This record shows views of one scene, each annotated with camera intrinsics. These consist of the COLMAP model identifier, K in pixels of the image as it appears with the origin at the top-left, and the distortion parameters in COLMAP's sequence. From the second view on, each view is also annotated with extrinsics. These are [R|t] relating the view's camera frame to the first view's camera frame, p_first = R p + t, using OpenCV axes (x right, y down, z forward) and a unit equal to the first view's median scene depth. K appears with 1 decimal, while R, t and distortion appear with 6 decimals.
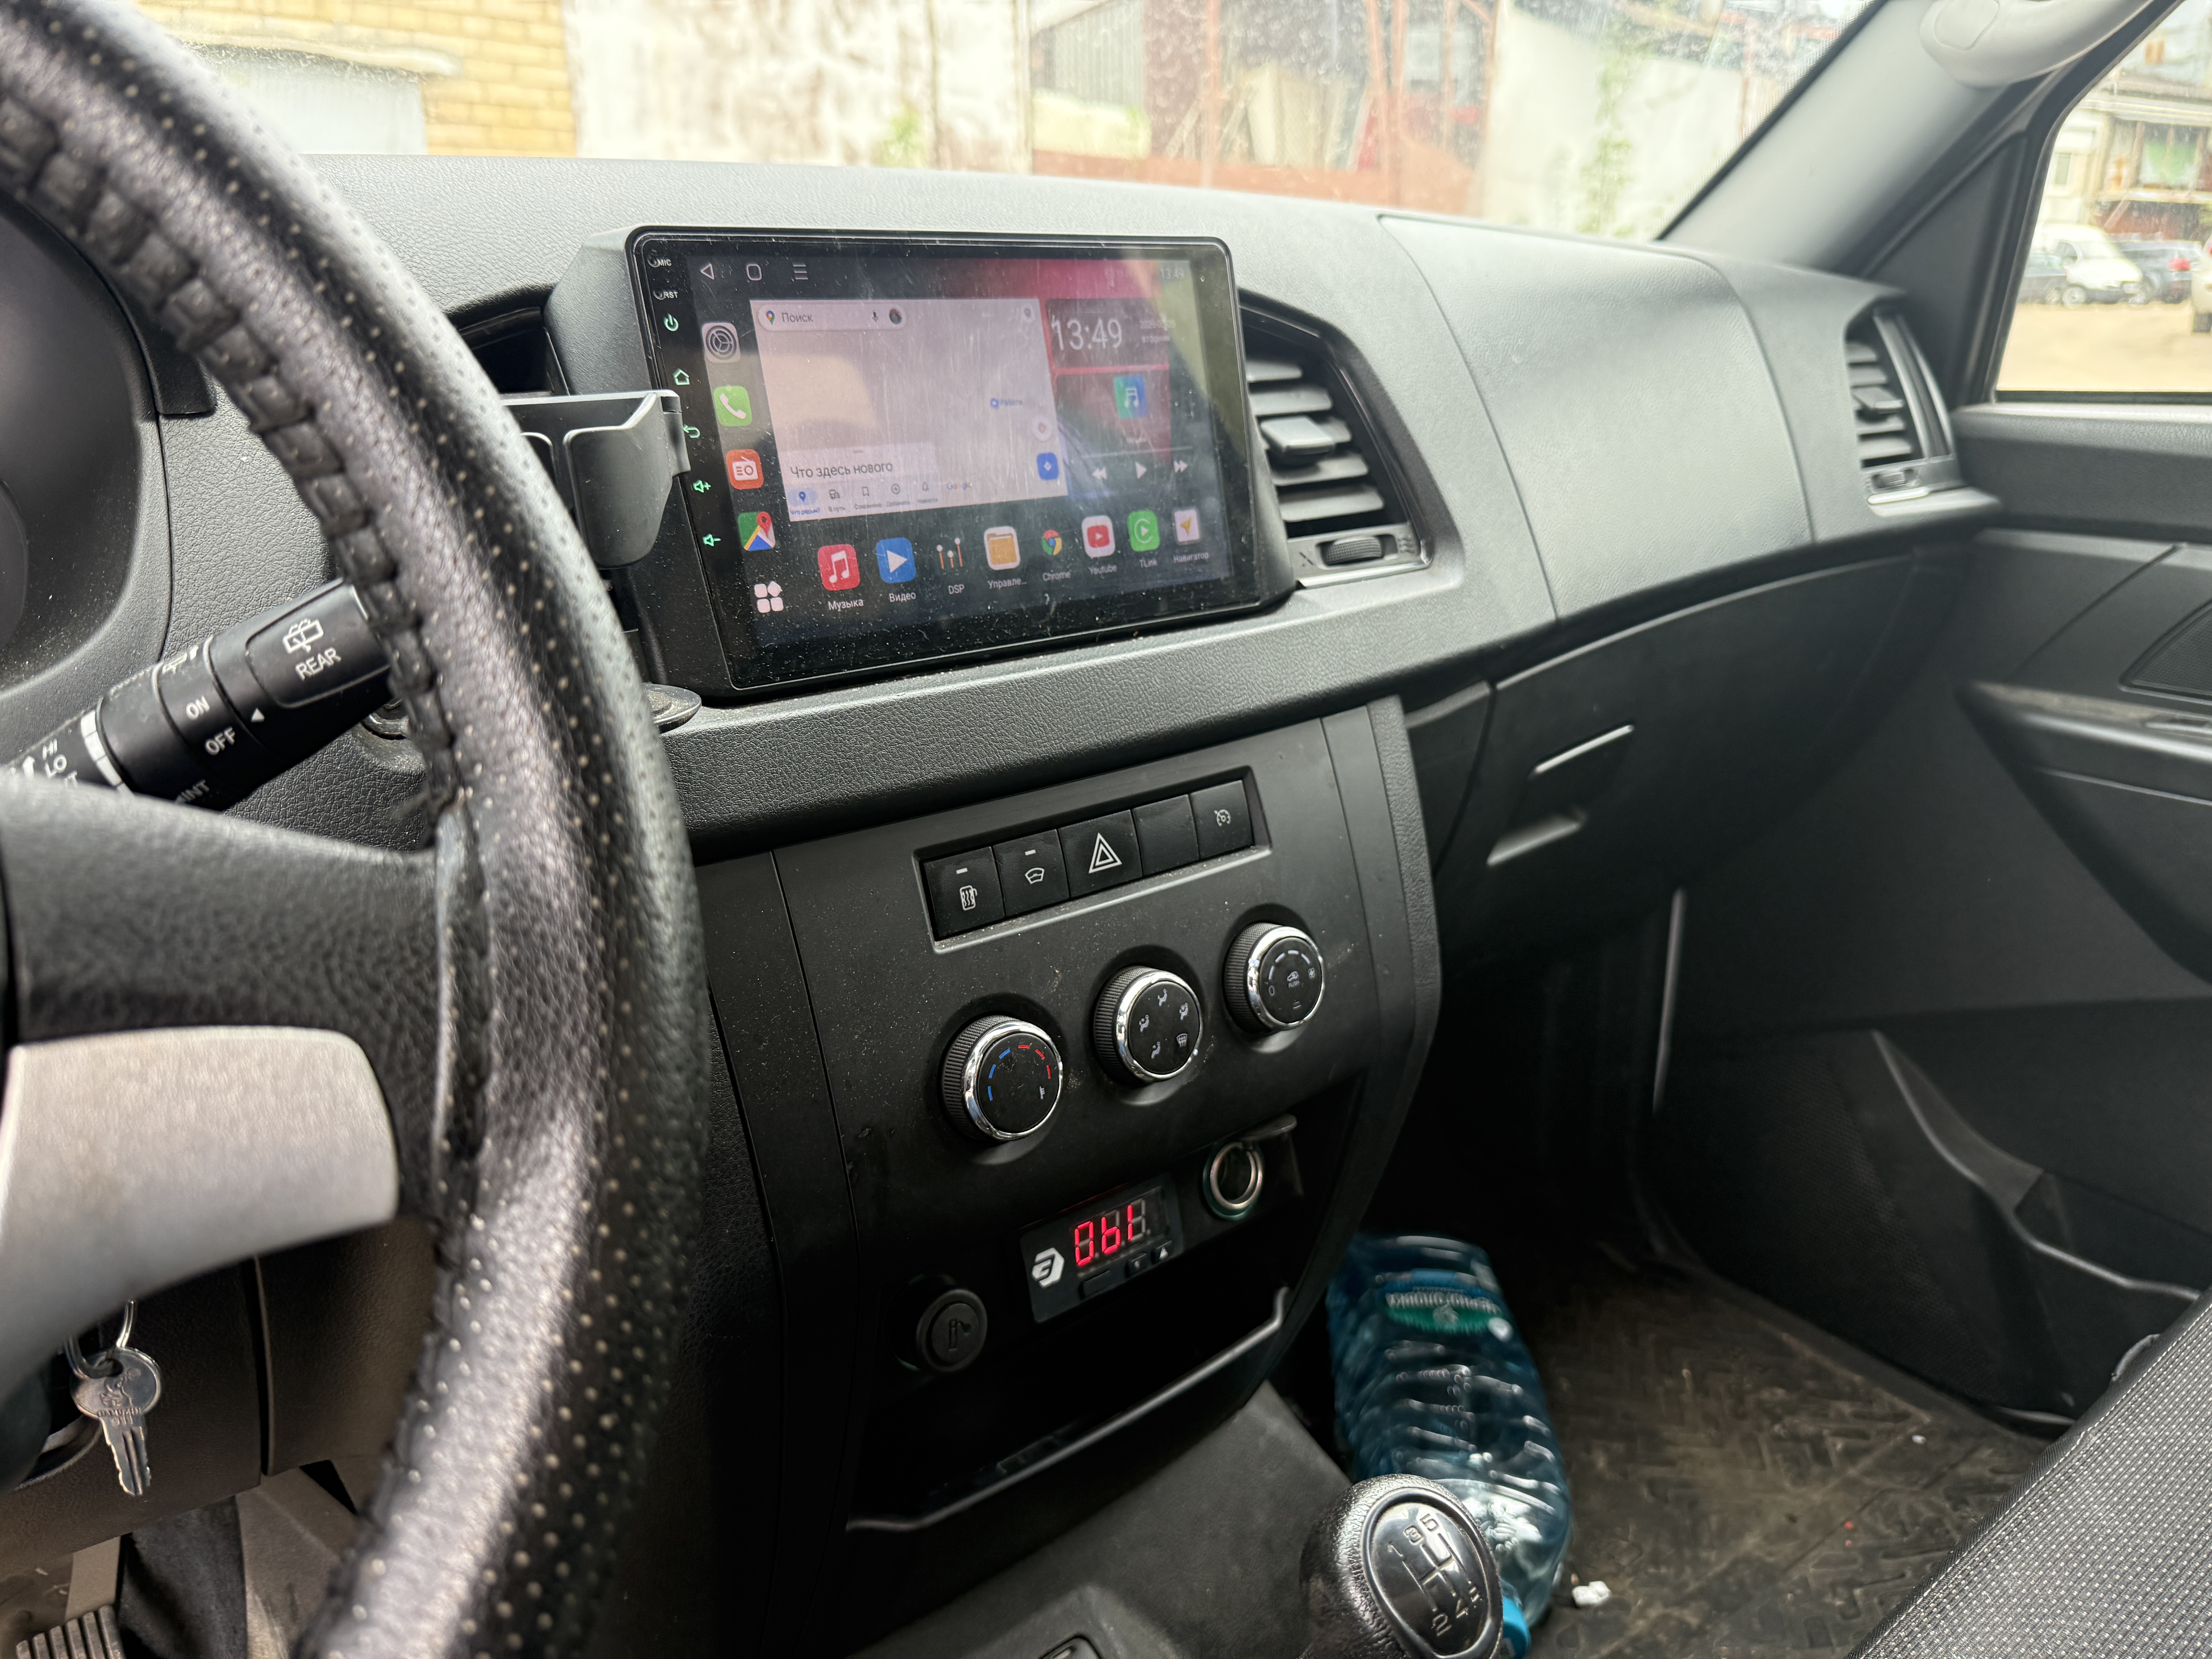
lens RADIAL K [[1587.1, 0, 1089.5], [0, 1587.1, 827.8], [0, 0, 1]] dist [0.025583, -0.055301]
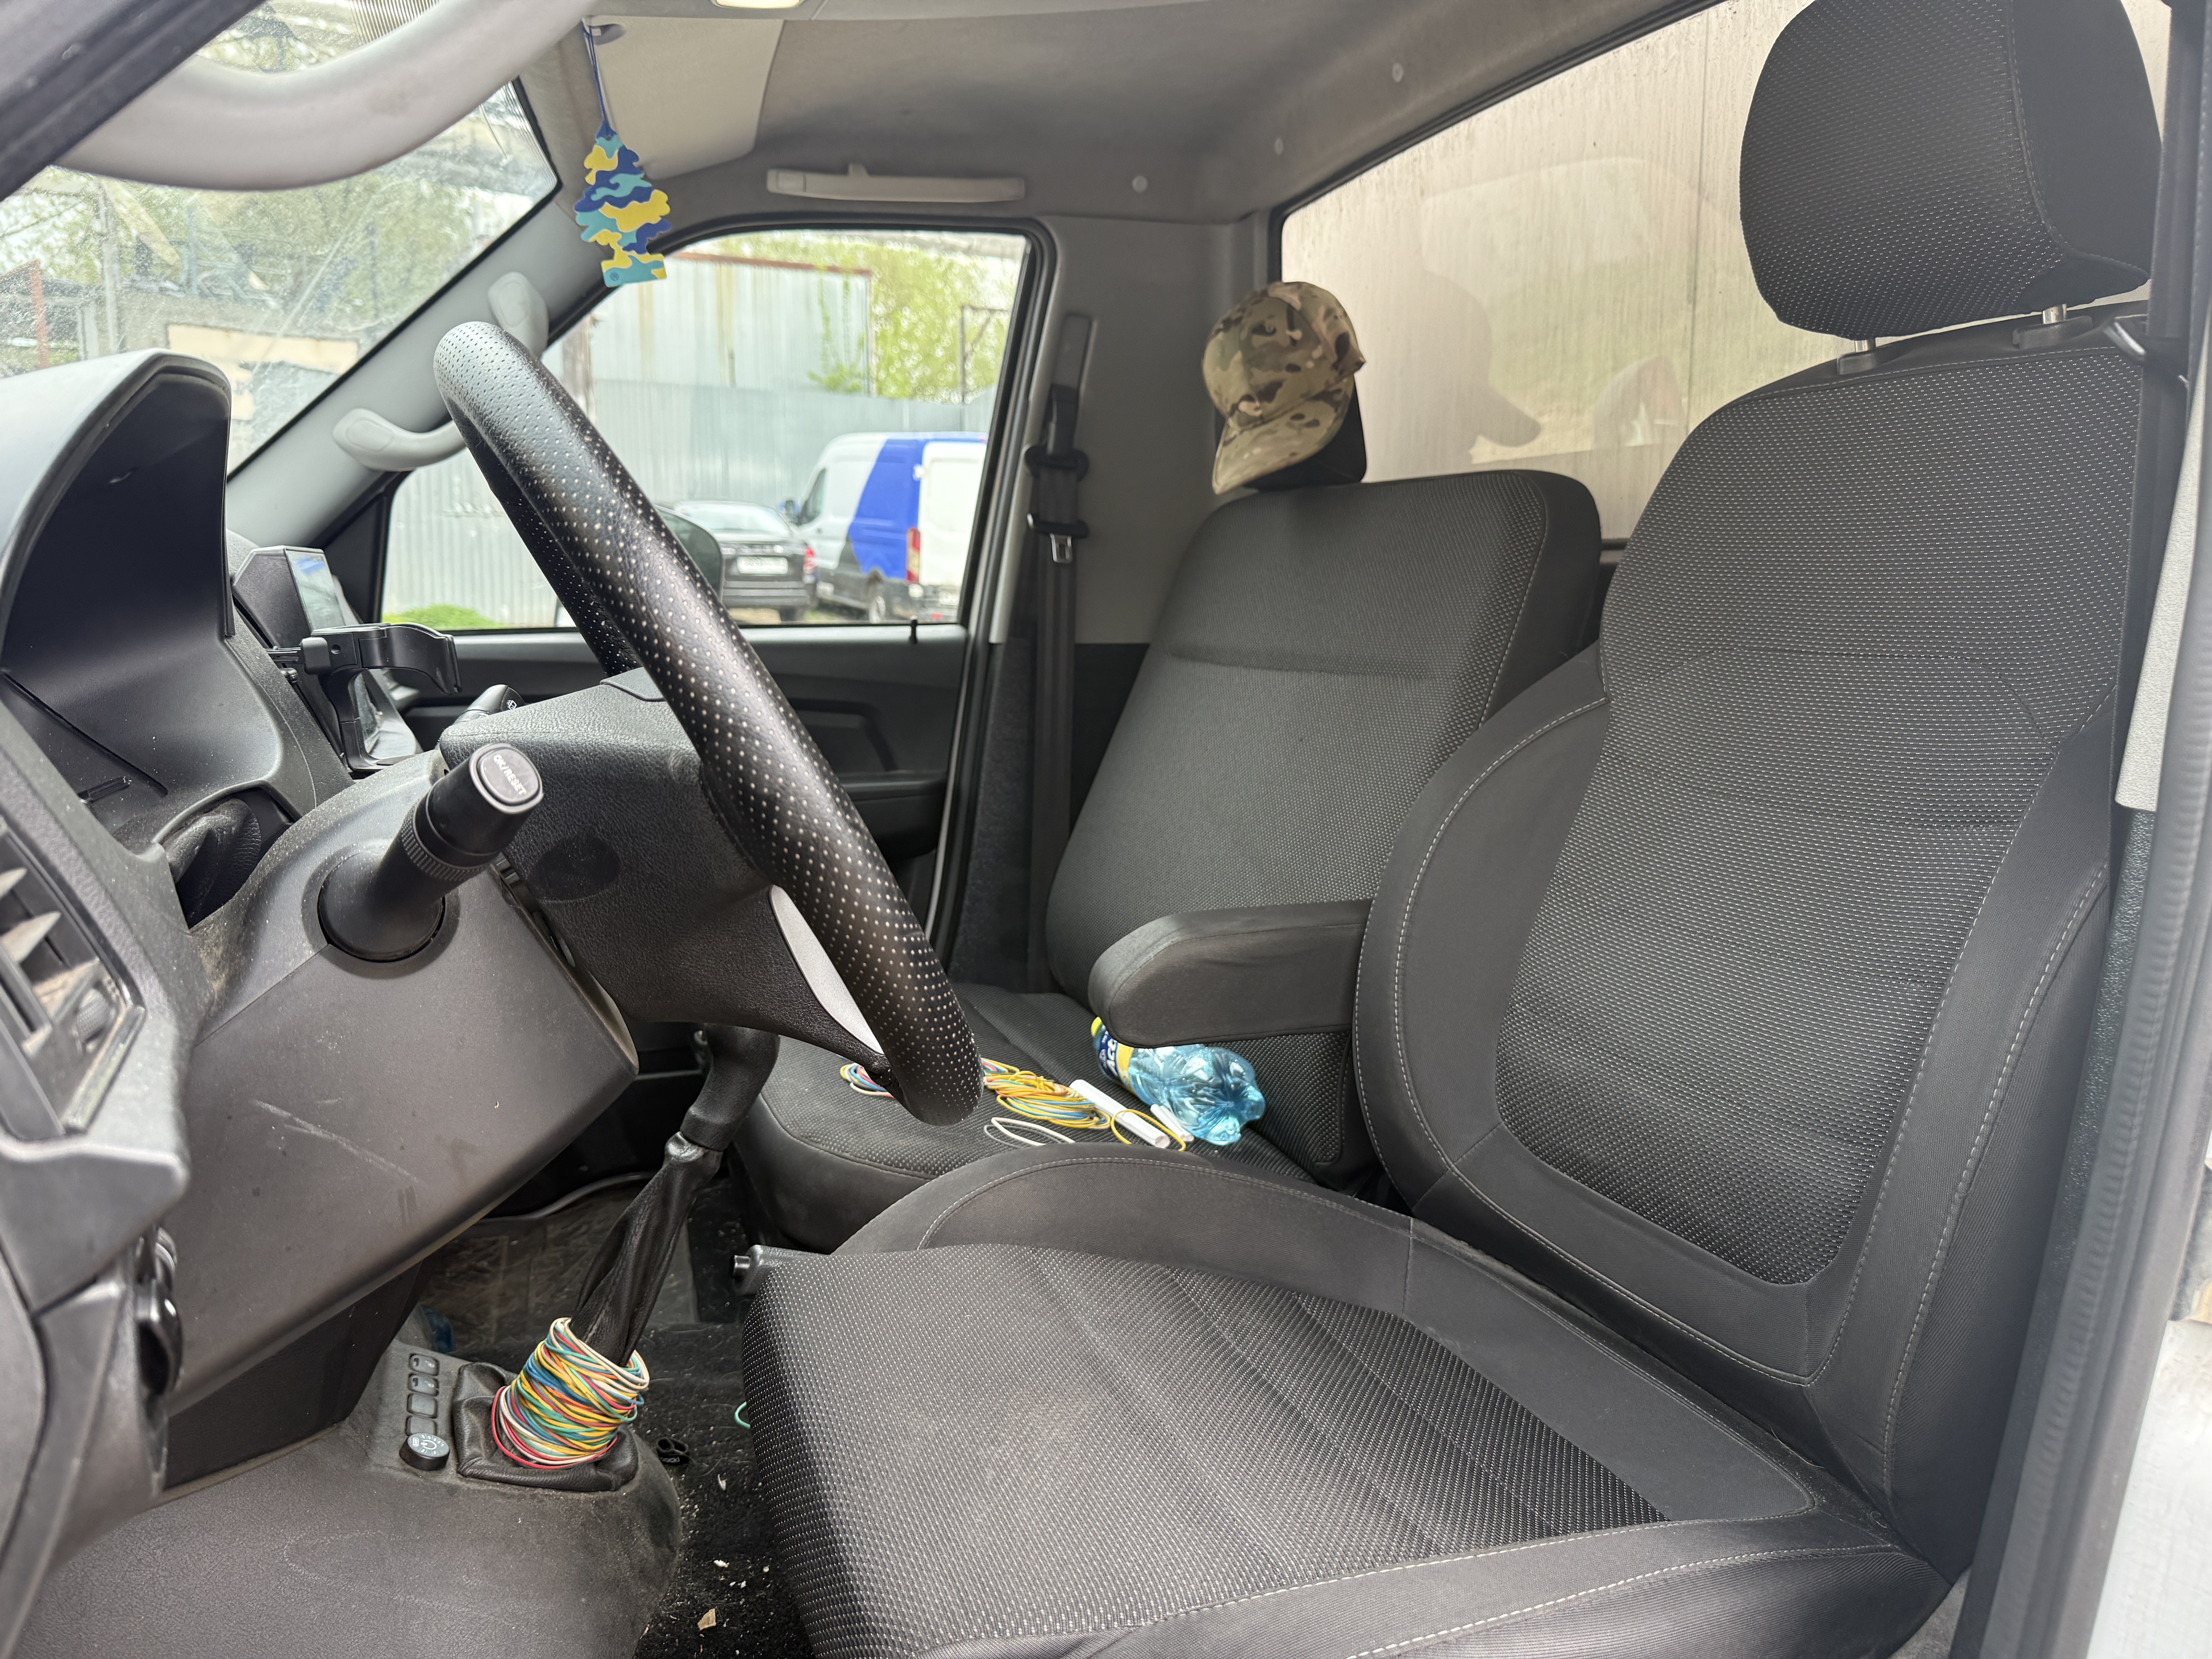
lens RADIAL K [[1587.1, 0, 1089.5], [0, 1587.1, 827.8], [0, 0, 1]] dist [0.025583, -0.055301]
pose [[0.303349, -0.134895, 0.943283, -0.154804], [0.284092, 0.957712, 0.045598, 0.012486], [-0.909544, 0.254147, 0.328844, -0.039040]]
